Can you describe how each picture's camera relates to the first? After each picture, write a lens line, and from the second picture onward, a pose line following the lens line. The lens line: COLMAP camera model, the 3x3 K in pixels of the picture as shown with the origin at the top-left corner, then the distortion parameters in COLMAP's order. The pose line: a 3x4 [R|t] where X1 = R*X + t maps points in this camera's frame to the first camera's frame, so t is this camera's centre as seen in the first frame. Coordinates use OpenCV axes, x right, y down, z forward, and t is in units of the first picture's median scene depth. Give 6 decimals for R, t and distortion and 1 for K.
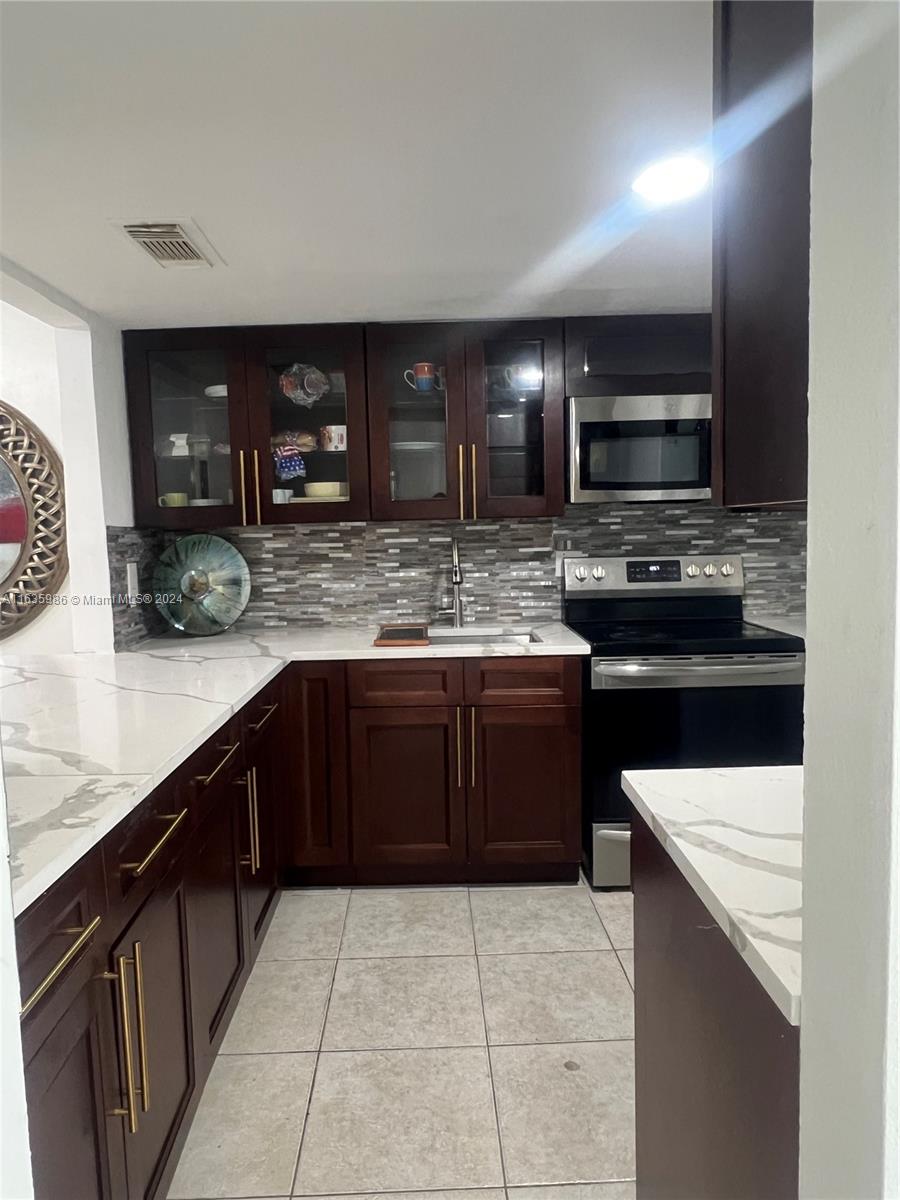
lens RADIAL K [[768.3, 0, 447.1], [0, 768.3, 598.8], [0, 0, 1]] dist [-0.003153, -0.000021]
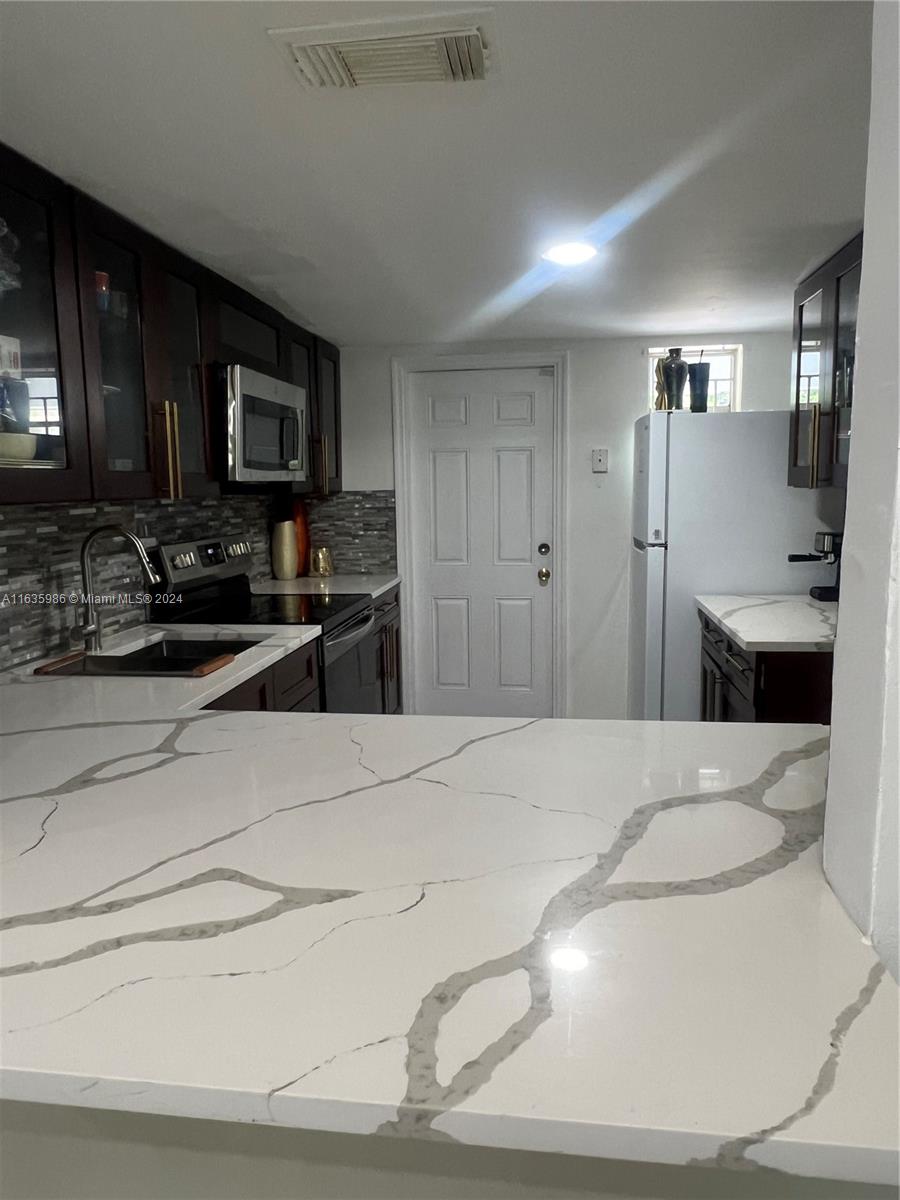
lens RADIAL K [[768.3, 0, 451.4], [0, 768.3, 595.0], [0, 0, 1]] dist [-0.003153, -0.000021]
pose [[0.148294, -0.117315, 0.981960, -0.626126], [0.108591, 0.988866, 0.101740, -0.050038], [-0.982963, 0.091545, 0.159383, 0.544678]]
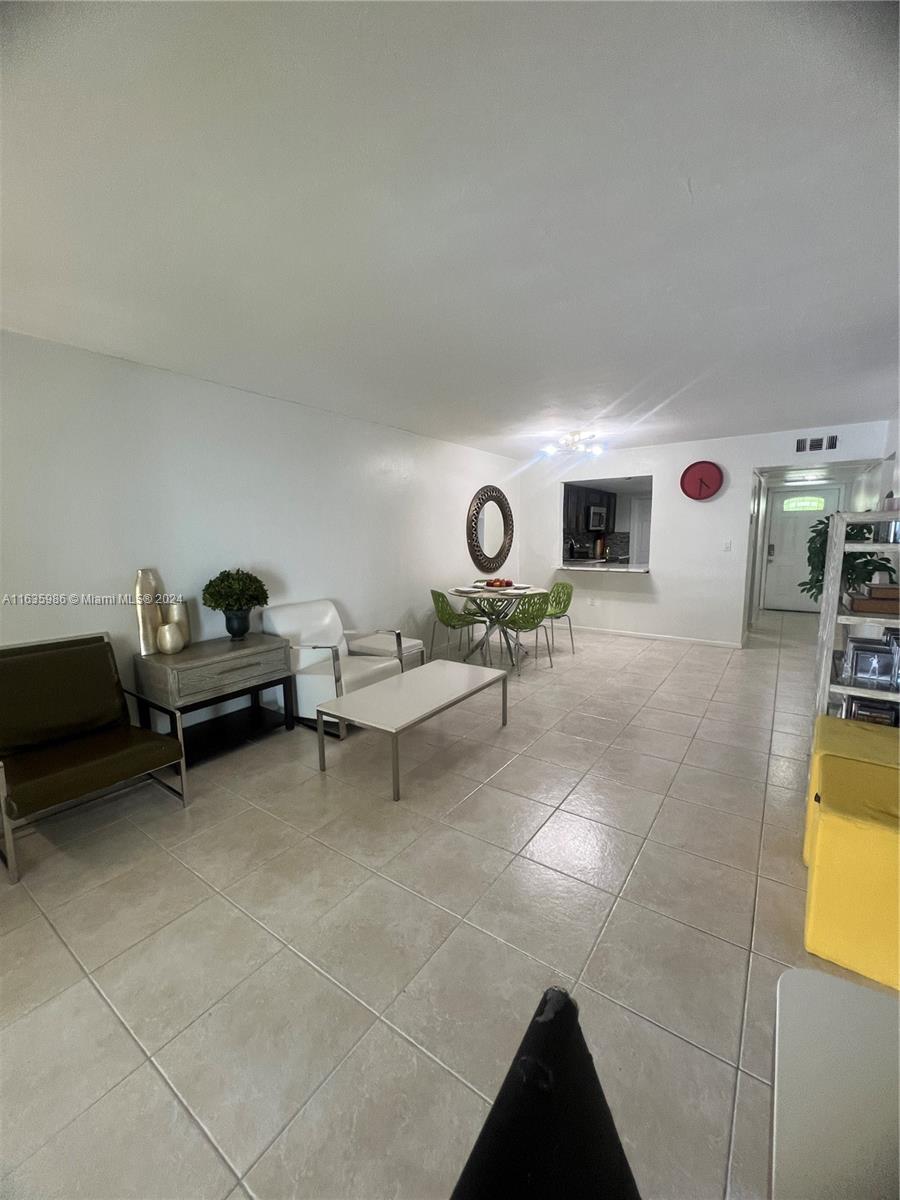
lens RADIAL K [[481.5, 0, 448.2], [0, 481.5, 604.3], [0, 0, 1]] dist [0.002177, 0.000287]
pose [[0.602436, -0.101094, 0.791739, -2.227816], [0.074467, 0.994739, 0.070353, 0.037790], [-0.794685, 0.016575, 0.606795, -0.010941]]
